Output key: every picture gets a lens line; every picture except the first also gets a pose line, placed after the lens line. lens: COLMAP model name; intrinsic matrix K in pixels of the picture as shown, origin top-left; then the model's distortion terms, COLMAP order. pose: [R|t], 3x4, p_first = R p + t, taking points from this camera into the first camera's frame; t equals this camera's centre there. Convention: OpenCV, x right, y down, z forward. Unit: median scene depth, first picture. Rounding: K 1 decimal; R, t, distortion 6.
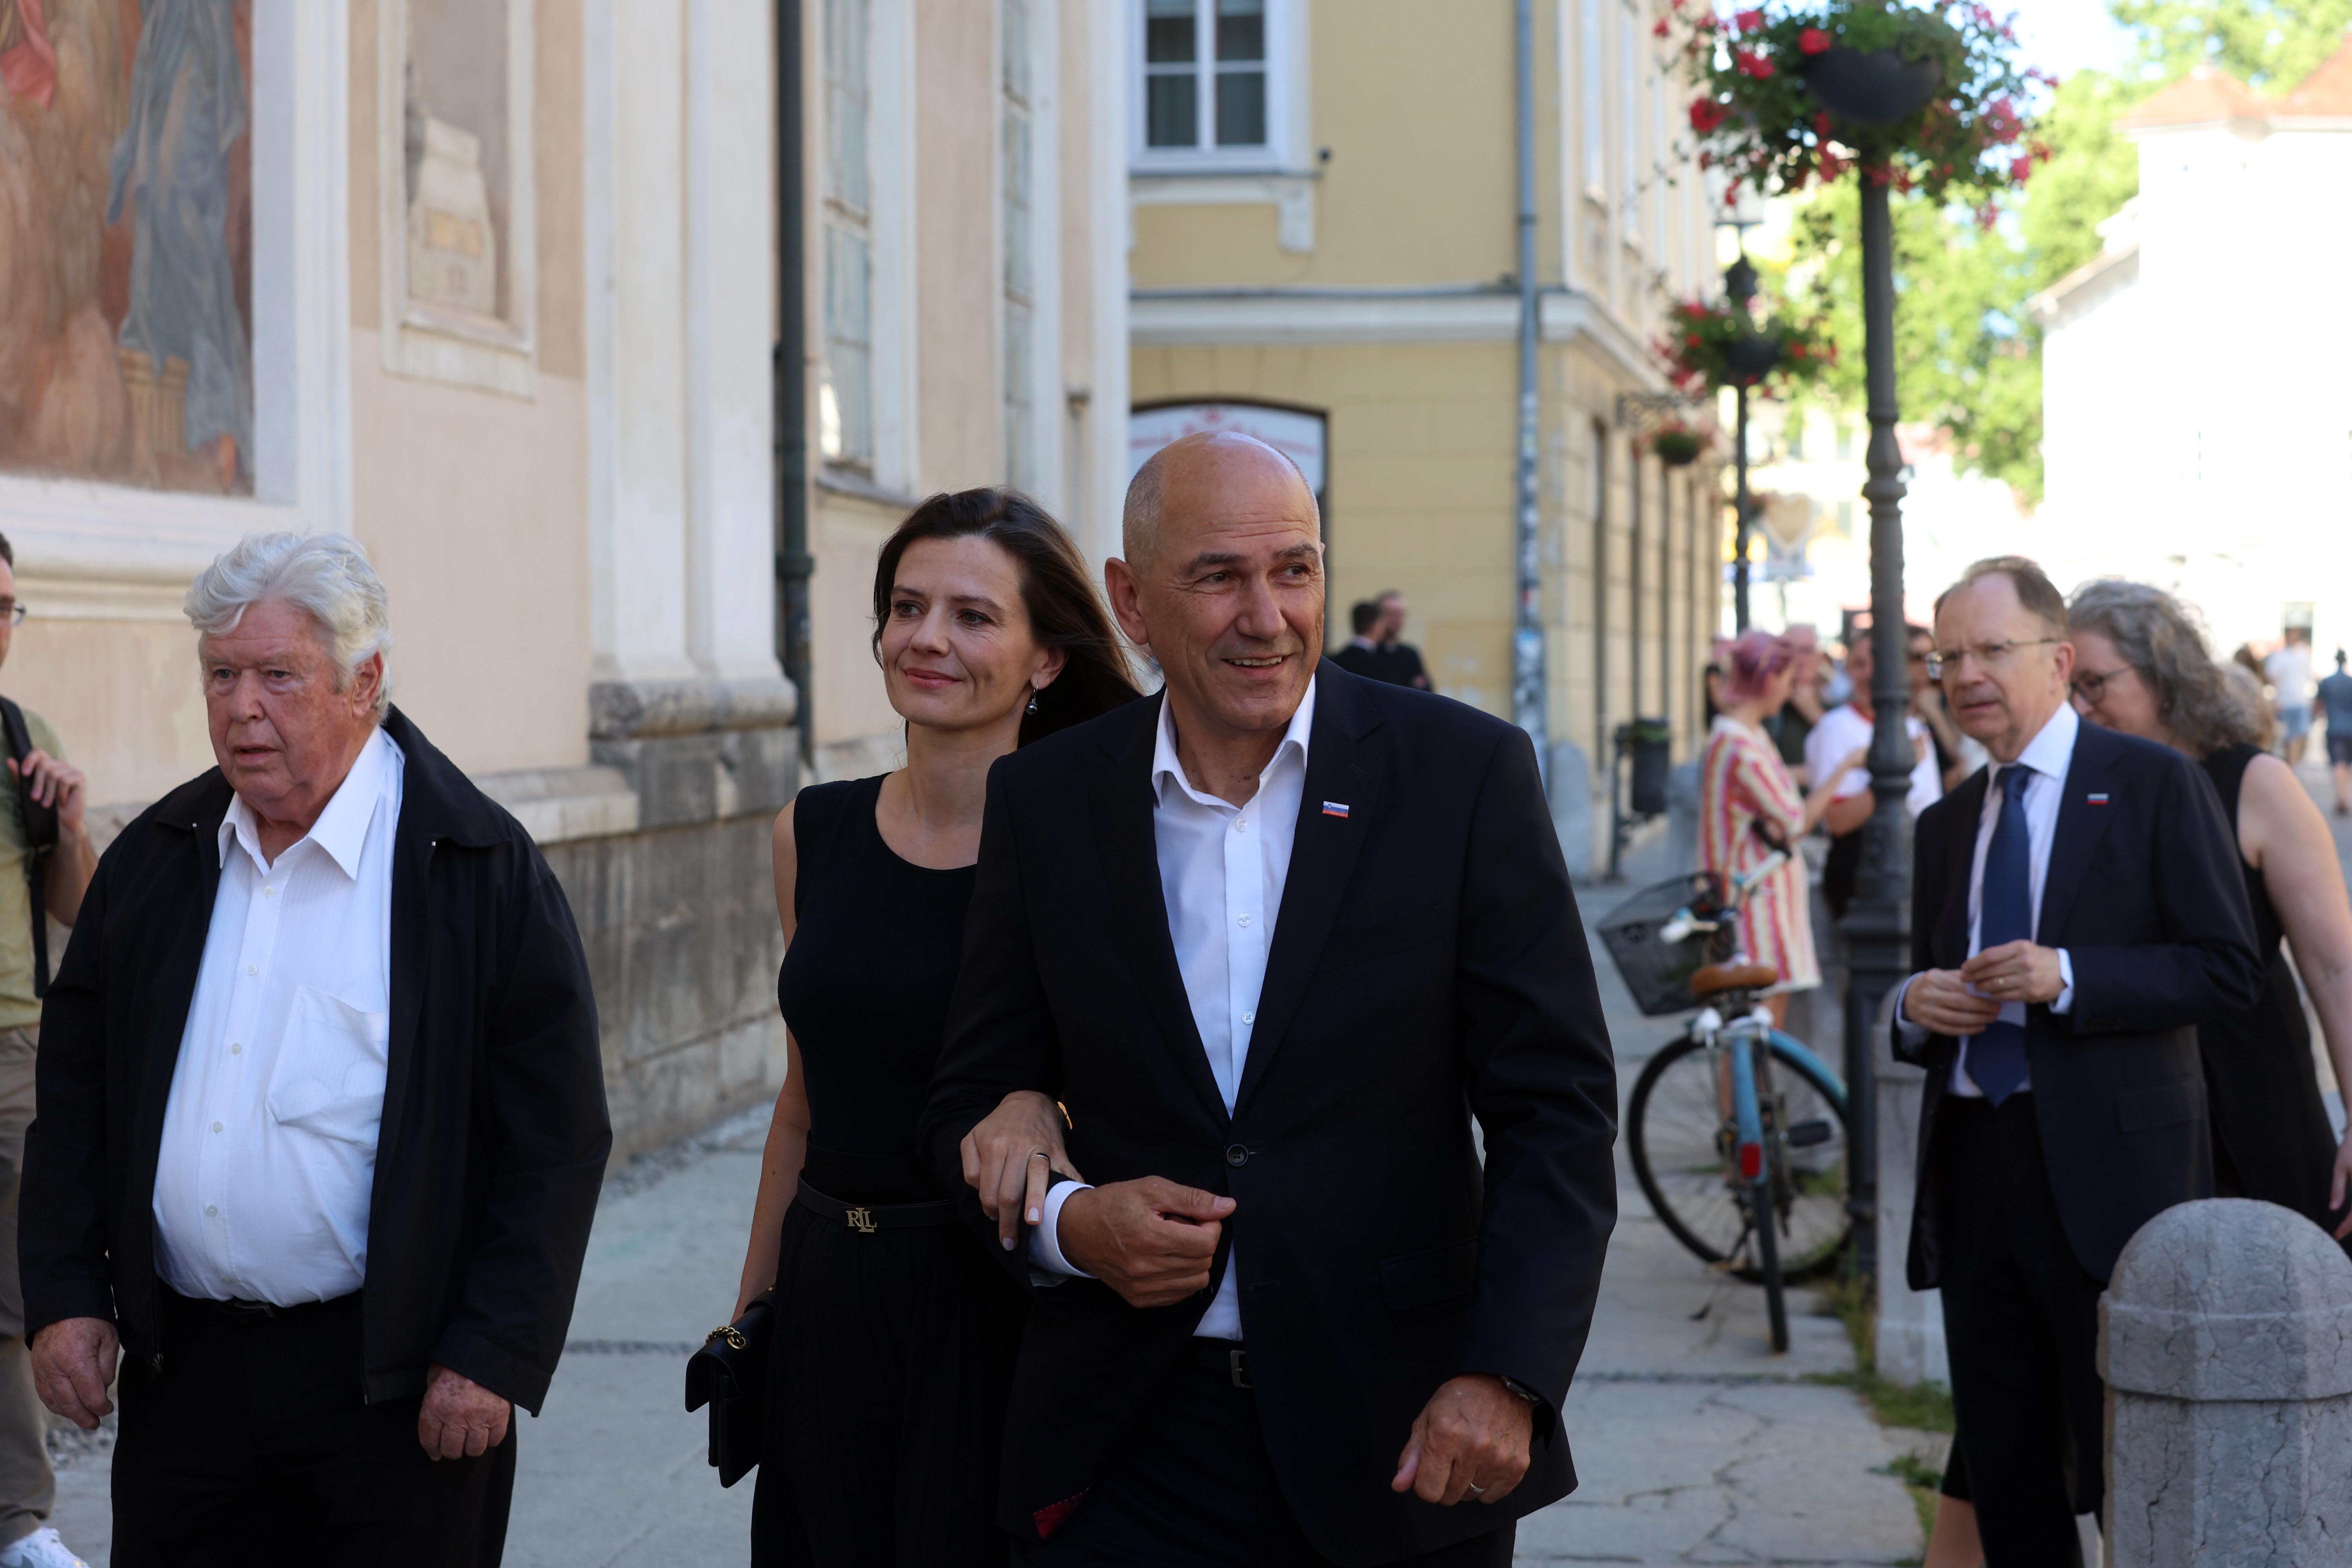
lens RADIAL K [[4475.3, 0, 1180.3], [0, 4475.3, 788.6], [0, 0, 1]] dist [-0.286453, 0.000000]
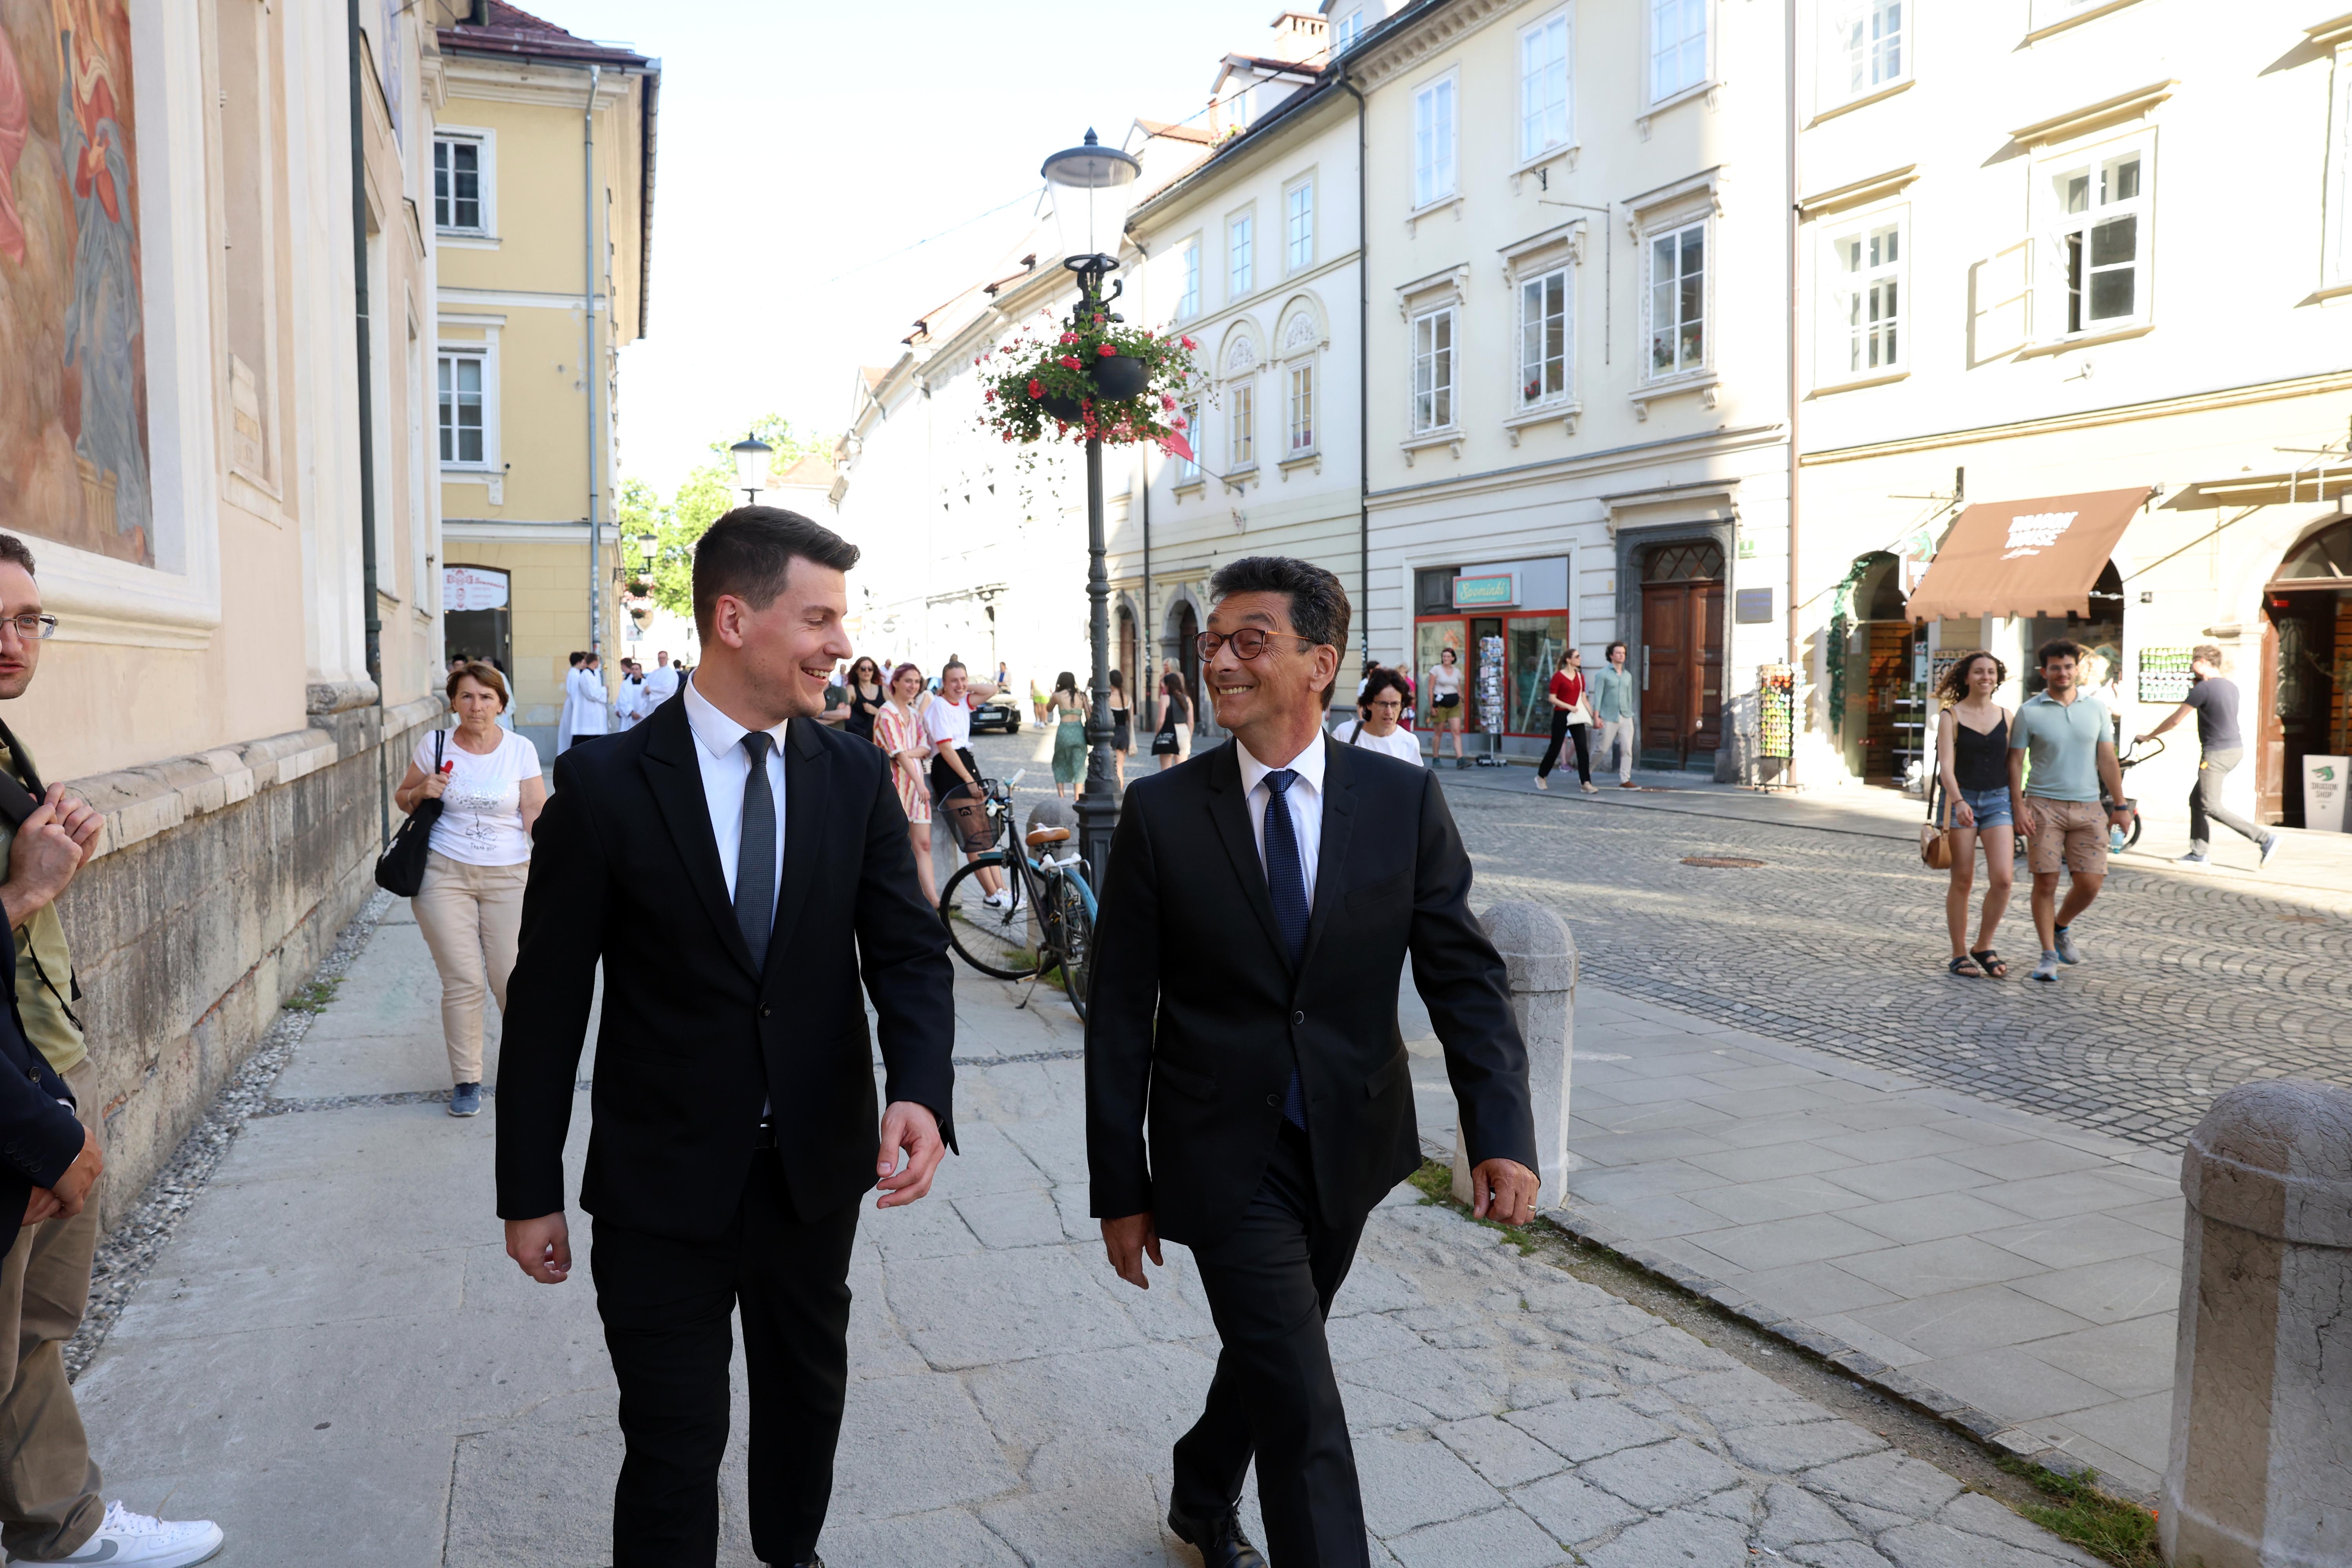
lens RADIAL K [[1557.0, 0, 1177.8], [0, 1557.0, 782.8], [0, 0, 1]] dist [-0.069832, 0.026252]
pose [[0.892101, -0.028827, 0.450915, -0.129340], [0.009282, 0.998921, 0.045498, -0.010753], [-0.451741, -0.036403, 0.891406, 0.347429]]
